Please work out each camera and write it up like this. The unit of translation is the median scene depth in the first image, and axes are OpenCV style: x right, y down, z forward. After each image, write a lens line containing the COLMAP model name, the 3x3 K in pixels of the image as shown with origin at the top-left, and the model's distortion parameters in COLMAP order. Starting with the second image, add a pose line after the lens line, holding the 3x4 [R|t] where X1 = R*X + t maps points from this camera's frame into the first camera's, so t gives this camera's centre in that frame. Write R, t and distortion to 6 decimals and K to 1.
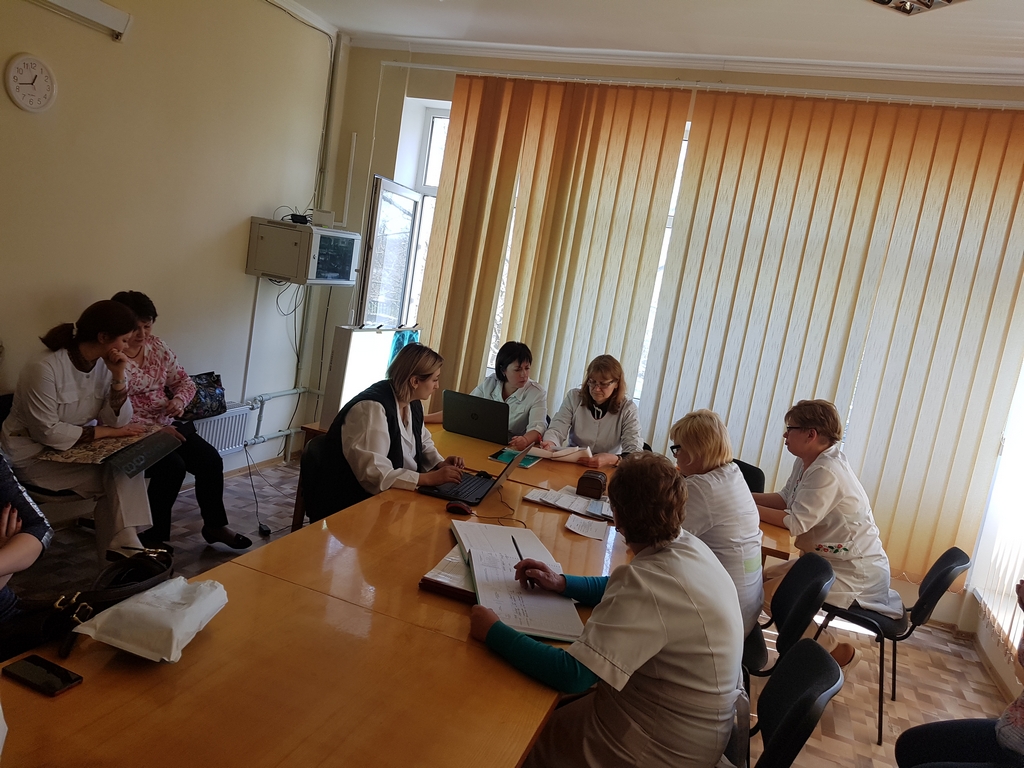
lens RADIAL K [[776.1, 0, 514.9], [0, 776.1, 382.0], [0, 0, 1]] dist [0.065104, -0.077929]
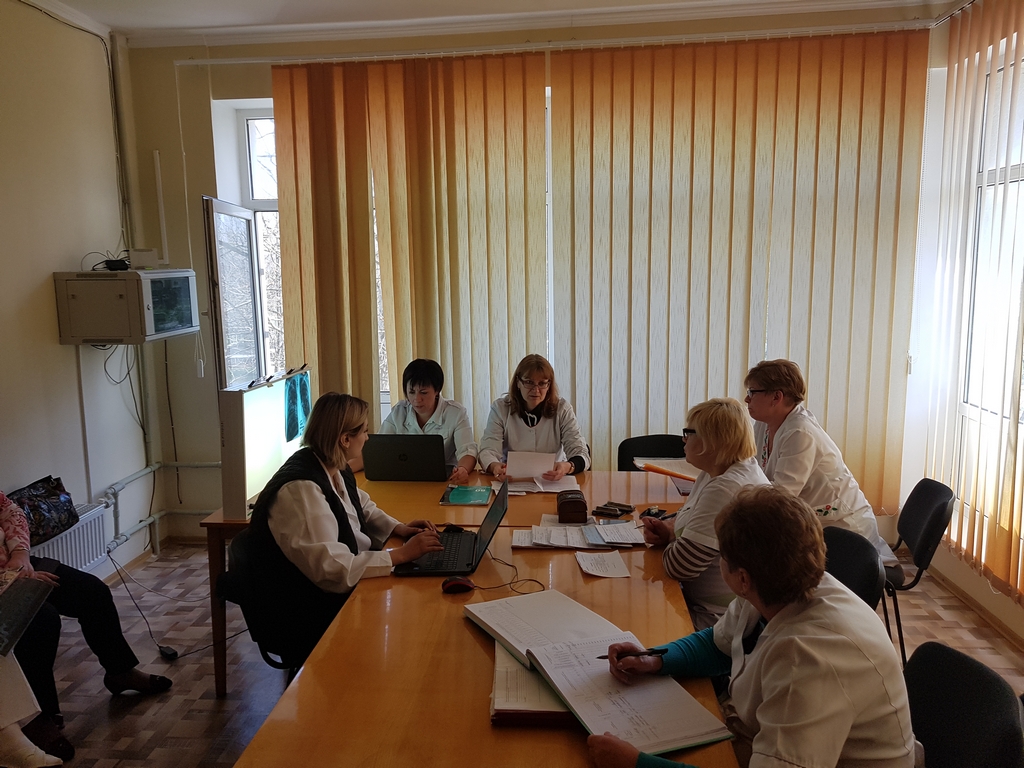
lens RADIAL K [[776.1, 0, 513.6], [0, 776.1, 386.2], [0, 0, 1]] dist [0.065104, -0.077929]
pose [[0.952507, -0.209625, 0.220878, -0.097283], [0.204769, 0.977779, 0.044925, -0.041161], [-0.225388, 0.002437, 0.974266, 0.123825]]
